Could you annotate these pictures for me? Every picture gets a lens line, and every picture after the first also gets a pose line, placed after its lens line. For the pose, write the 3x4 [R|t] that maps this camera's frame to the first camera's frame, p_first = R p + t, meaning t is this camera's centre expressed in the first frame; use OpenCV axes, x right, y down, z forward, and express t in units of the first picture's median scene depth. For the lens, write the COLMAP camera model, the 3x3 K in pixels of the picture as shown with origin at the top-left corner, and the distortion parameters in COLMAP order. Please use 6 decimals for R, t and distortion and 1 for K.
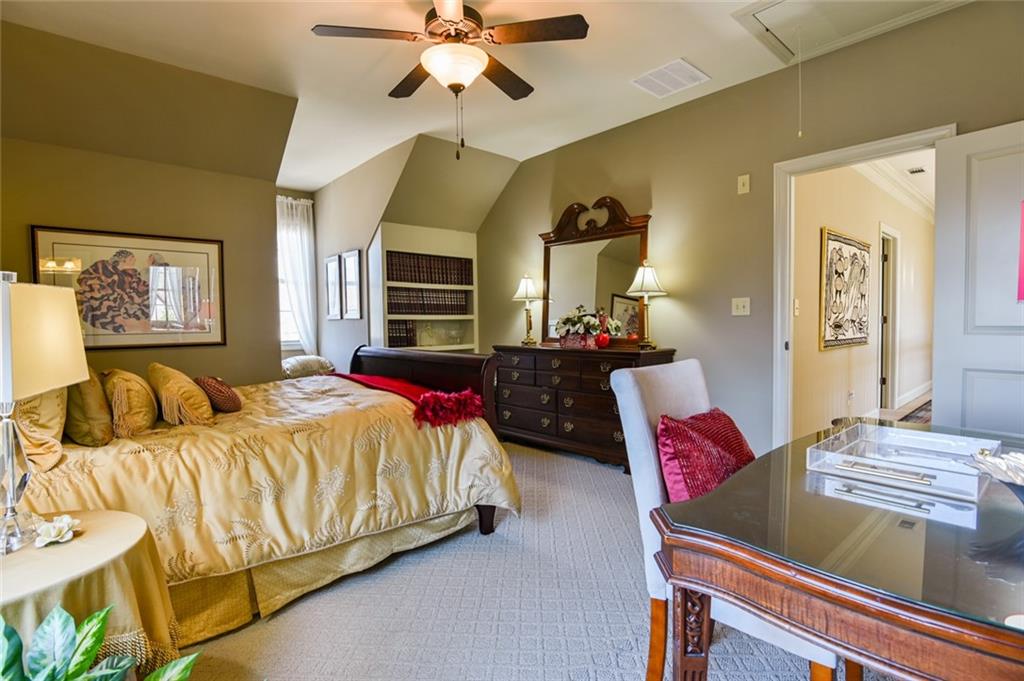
lens RADIAL K [[500.0, 0, 514.8], [0, 500.0, 341.1], [0, 0, 1]] dist [-0.022071, 0.000824]
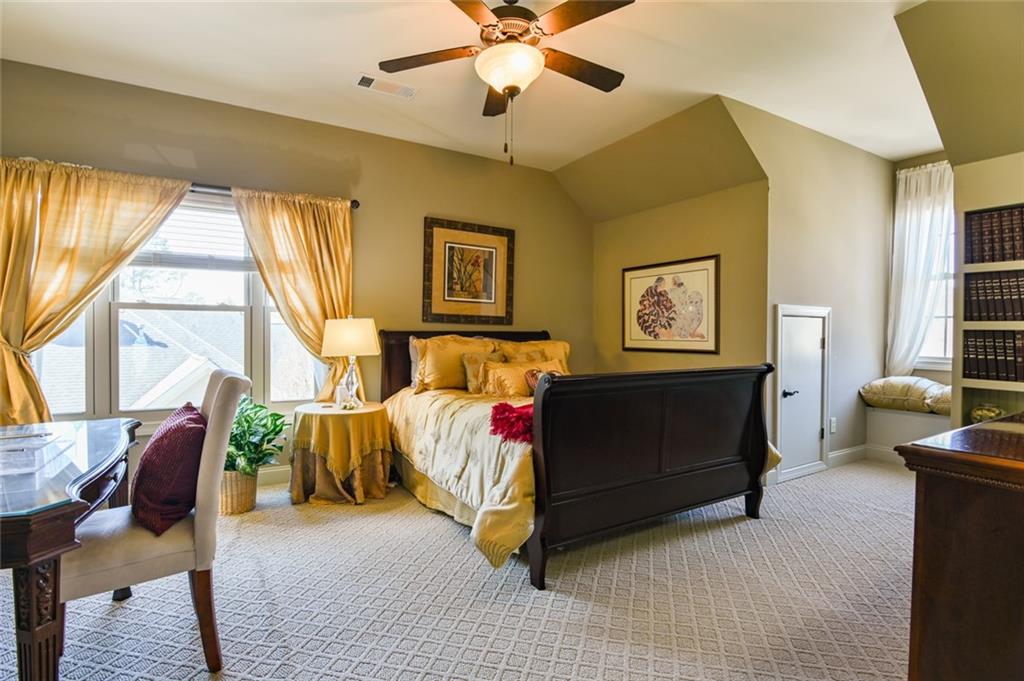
lens RADIAL K [[500.0, 0, 515.0], [0, 500.0, 340.7], [0, 0, 1]] dist [-0.022071, 0.000824]
pose [[-0.174139, 0.033045, -0.984166, 0.587680], [-0.031647, 0.998733, 0.039134, -0.052406], [0.984212, 0.037961, -0.172873, 0.838939]]
